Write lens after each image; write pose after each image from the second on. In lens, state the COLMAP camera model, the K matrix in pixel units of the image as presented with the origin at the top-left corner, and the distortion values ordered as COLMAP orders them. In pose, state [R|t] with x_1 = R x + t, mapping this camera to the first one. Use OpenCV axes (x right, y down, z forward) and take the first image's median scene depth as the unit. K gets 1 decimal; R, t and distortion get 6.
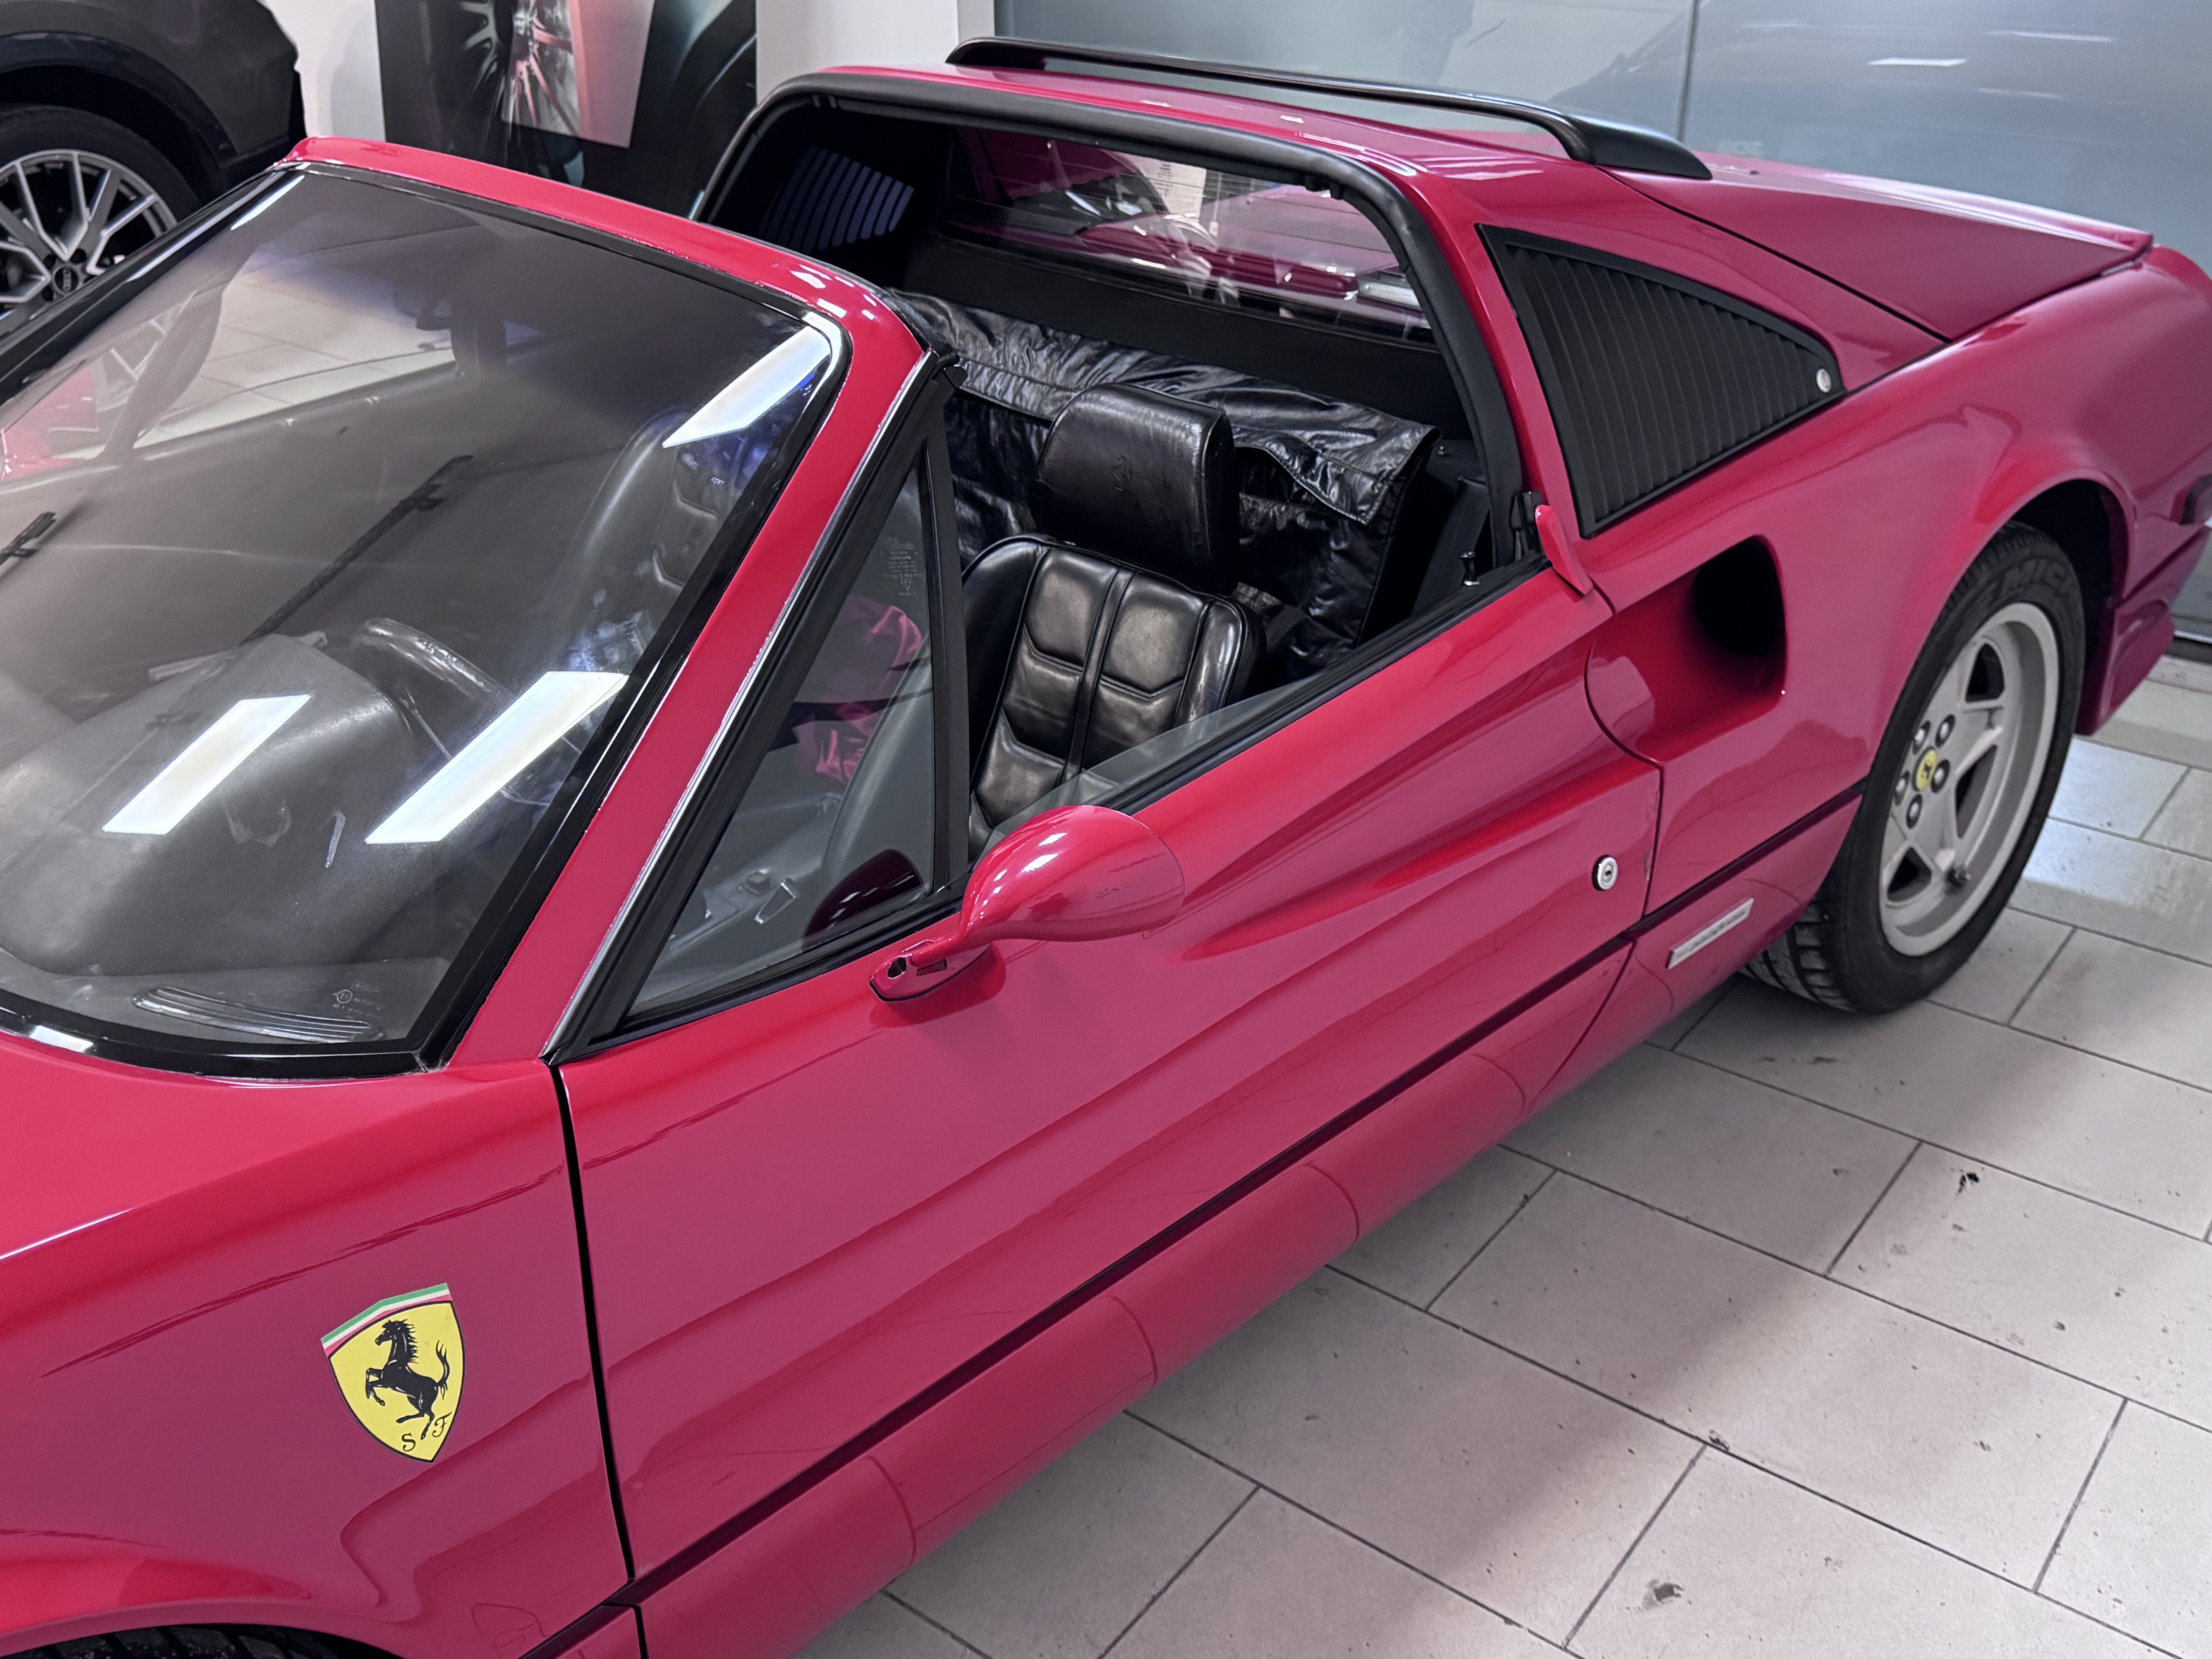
lens RADIAL K [[2076.3, 0, 1106.0], [0, 2076.3, 829.5], [0, 0, 1]] dist [0.194454, -0.430710]
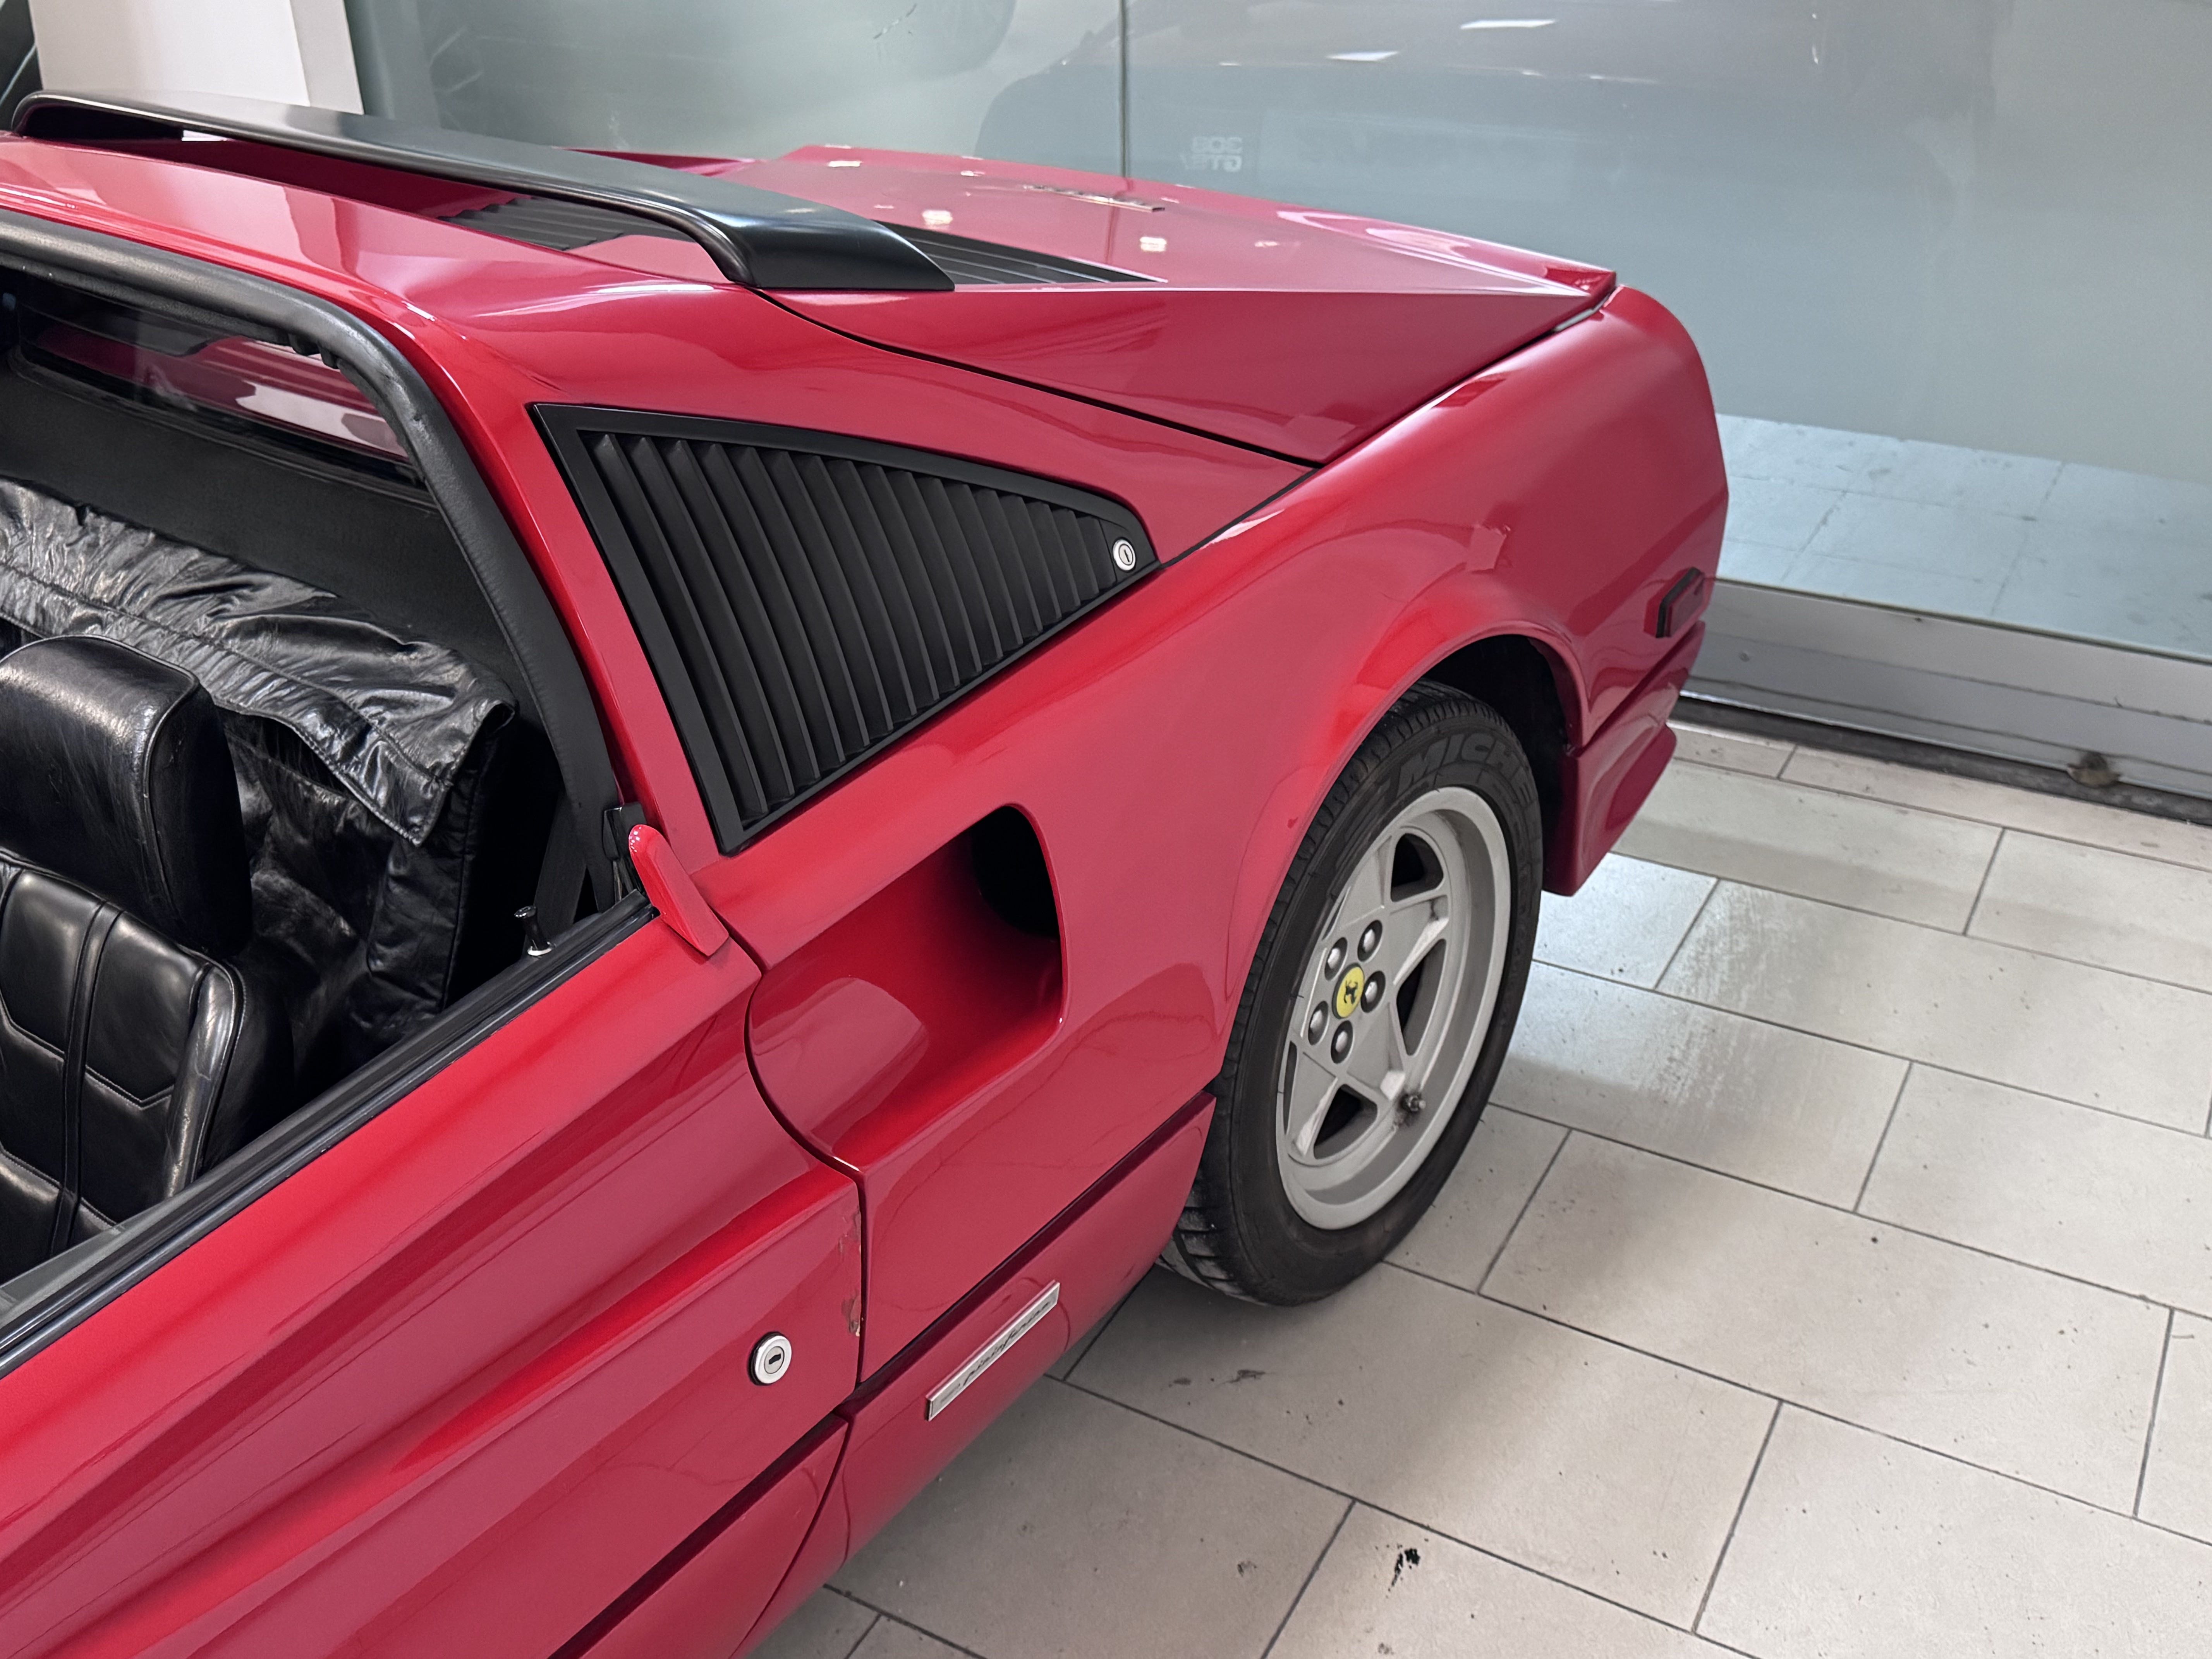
lens RADIAL K [[2076.3, 0, 1106.0], [0, 2076.3, 829.5], [0, 0, 1]] dist [0.194454, -0.430710]
pose [[0.989671, -0.080841, 0.118392, 0.227245], [0.077007, 0.996358, 0.036610, -0.136606], [-0.120921, -0.027115, 0.992292, 0.253308]]
